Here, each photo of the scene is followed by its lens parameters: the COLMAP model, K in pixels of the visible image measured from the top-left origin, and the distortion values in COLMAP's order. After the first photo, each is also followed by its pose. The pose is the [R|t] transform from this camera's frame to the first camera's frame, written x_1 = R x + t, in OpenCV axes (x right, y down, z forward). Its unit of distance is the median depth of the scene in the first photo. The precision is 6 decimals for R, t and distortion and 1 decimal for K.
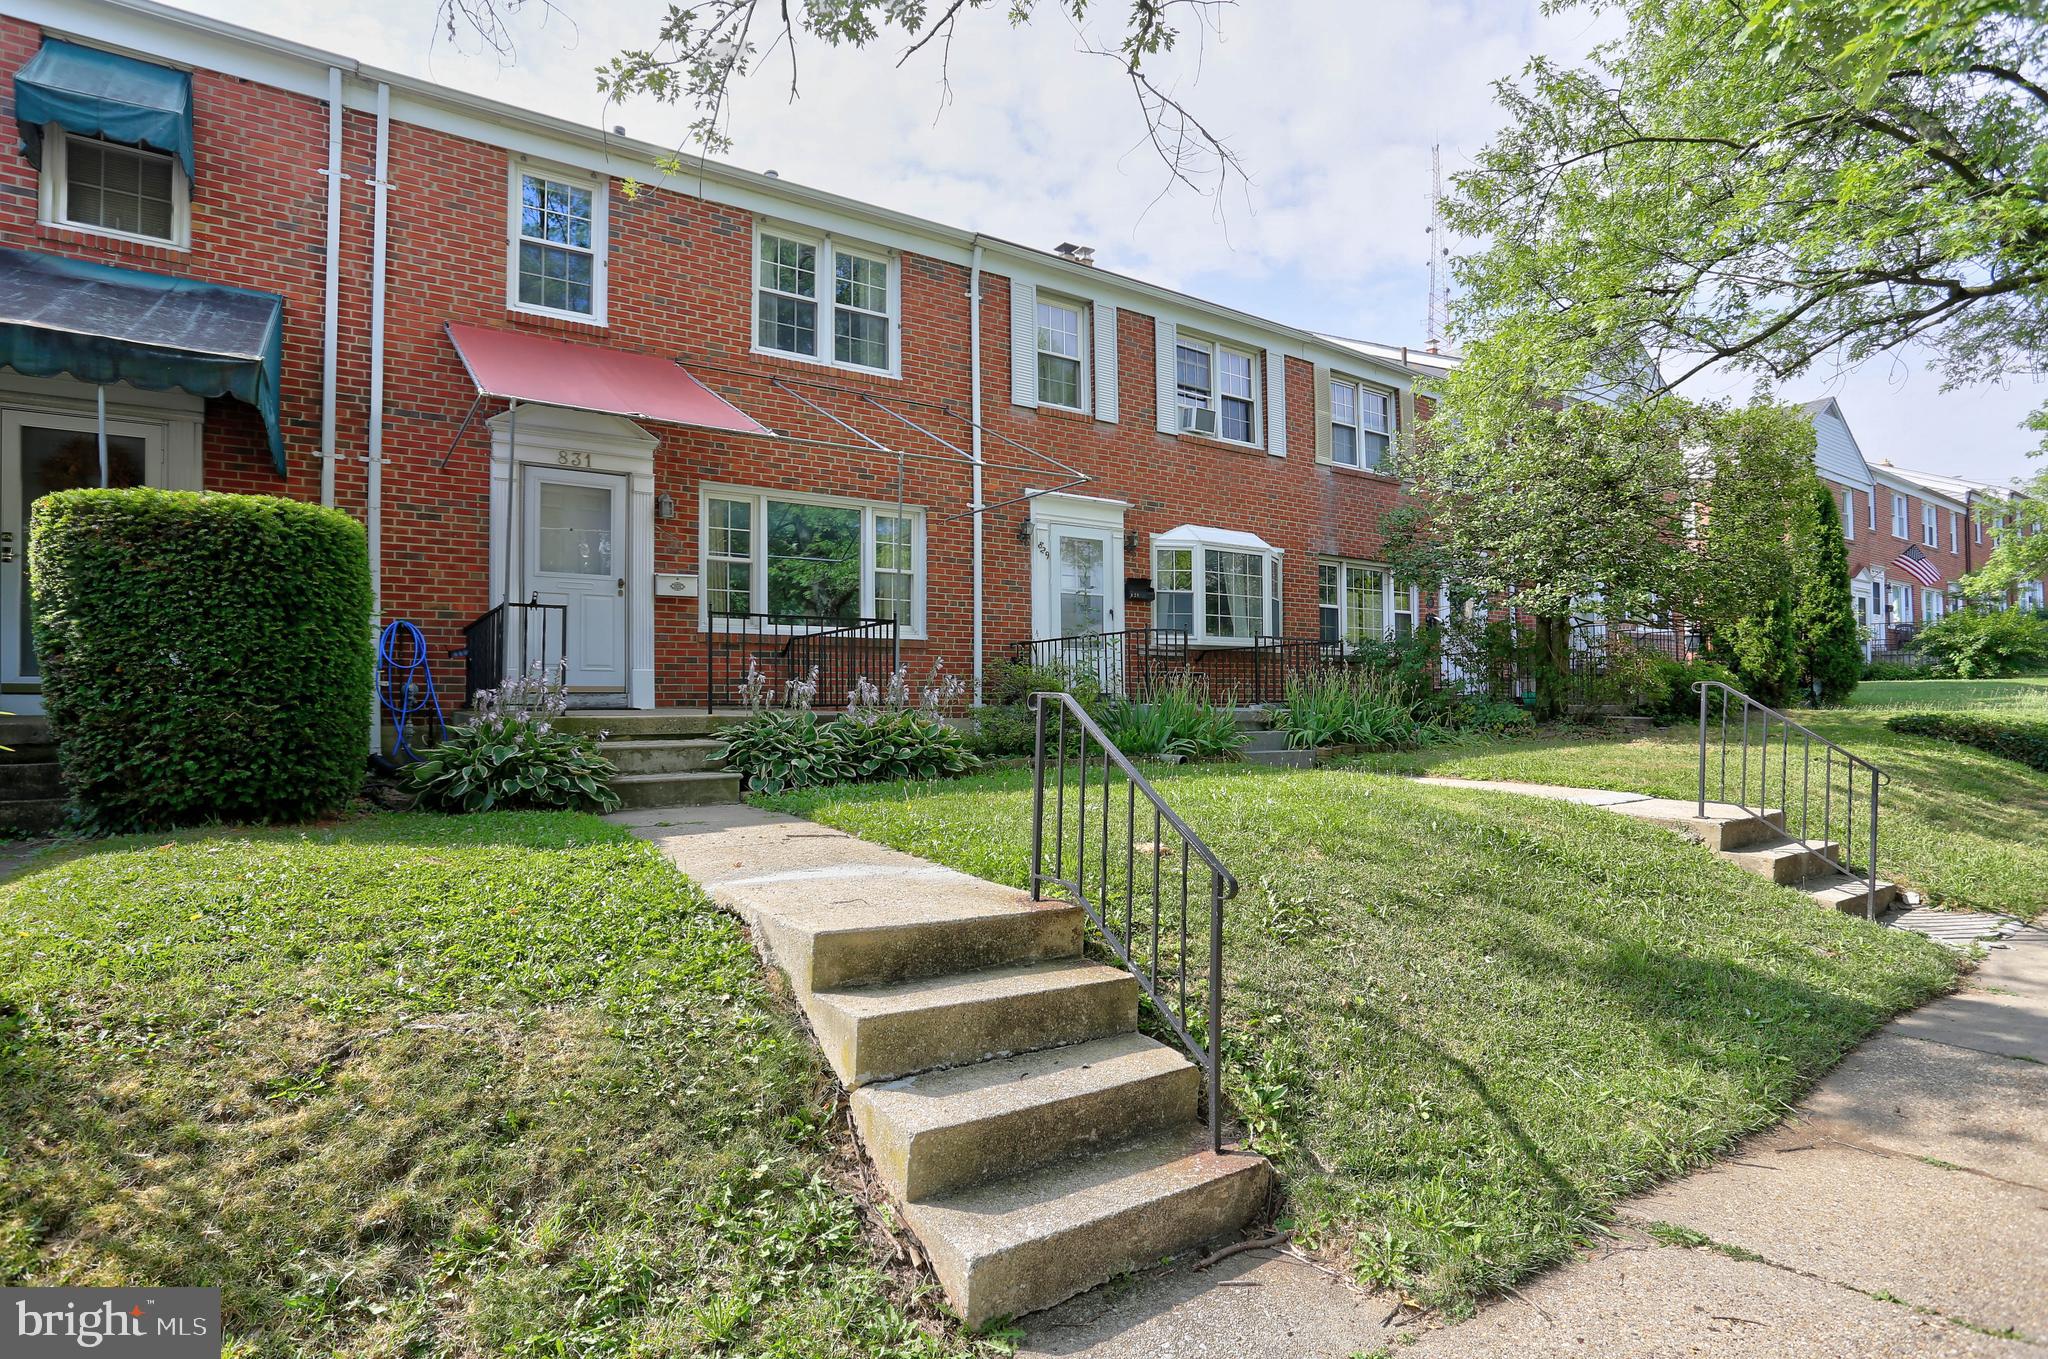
lens RADIAL K [[1051.4, 0, 1009.9], [0, 1051.4, 697.3], [0, 0, 1]] dist [-0.072028, 0.029096]
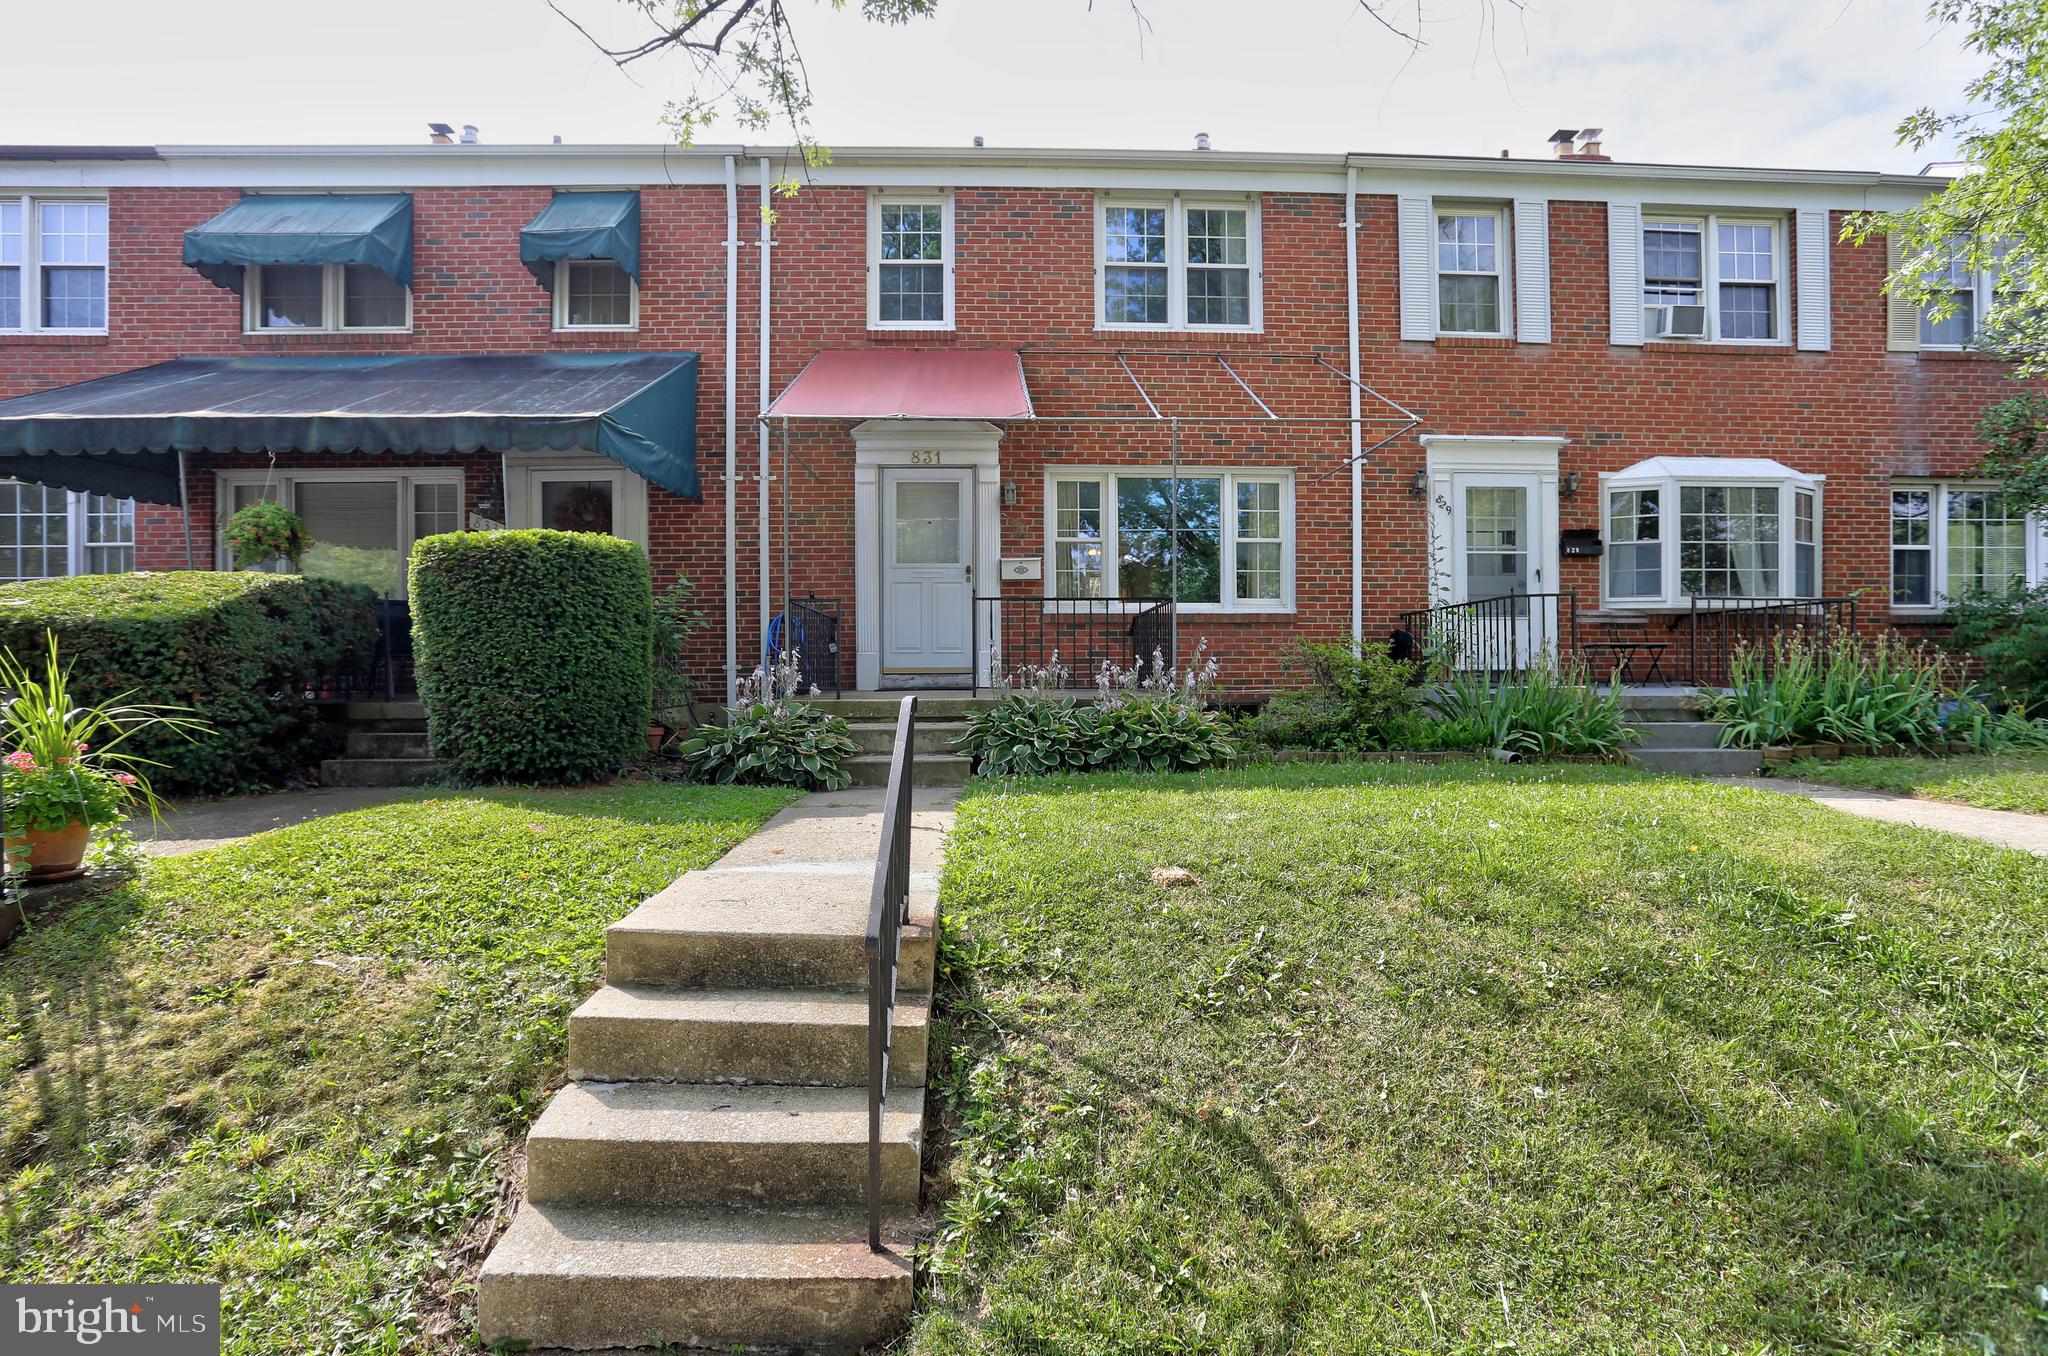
lens RADIAL K [[1051.4, 0, 1023.8], [0, 1051.4, 689.7], [0, 0, 1]] dist [-0.072028, 0.029096]
pose [[0.846196, 0.009276, -0.532790, 0.255942], [0.004608, 0.999684, 0.024723, -0.014182], [0.532851, -0.023376, 0.845886, 0.121648]]
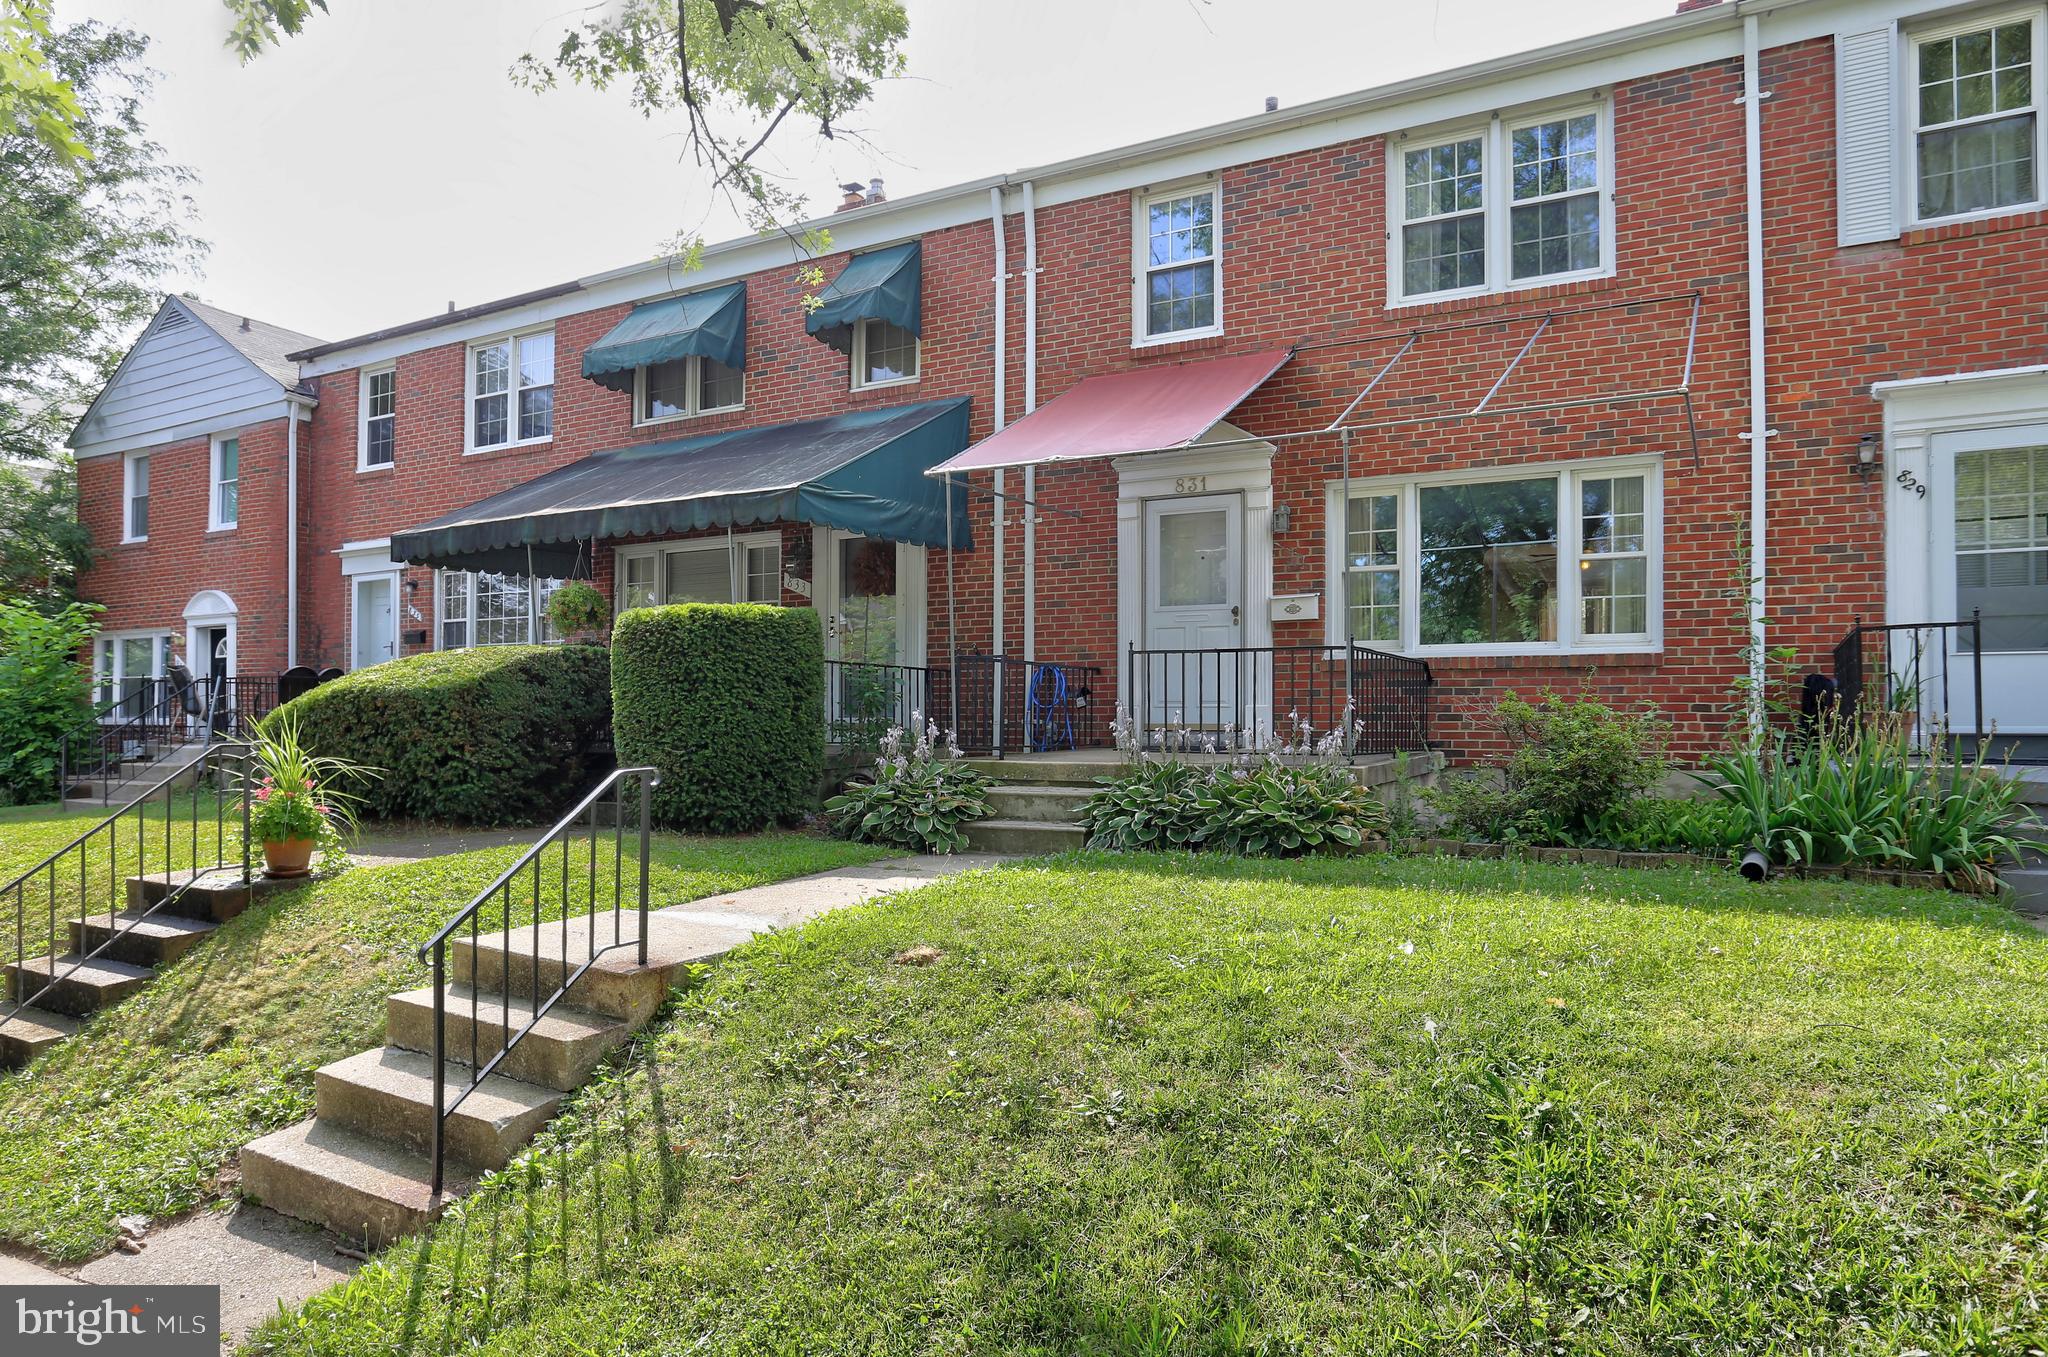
lens RADIAL K [[1294.5, 0, 976.6], [0, 1294.5, 702.5], [0, 0, 1]] dist [-0.062988, 0.039481]
pose [[0.418575, -0.003890, -0.908174, 0.580014], [0.004120, 0.999989, -0.002384, -0.028432], [0.908173, -0.002744, 0.418586, 0.327160]]
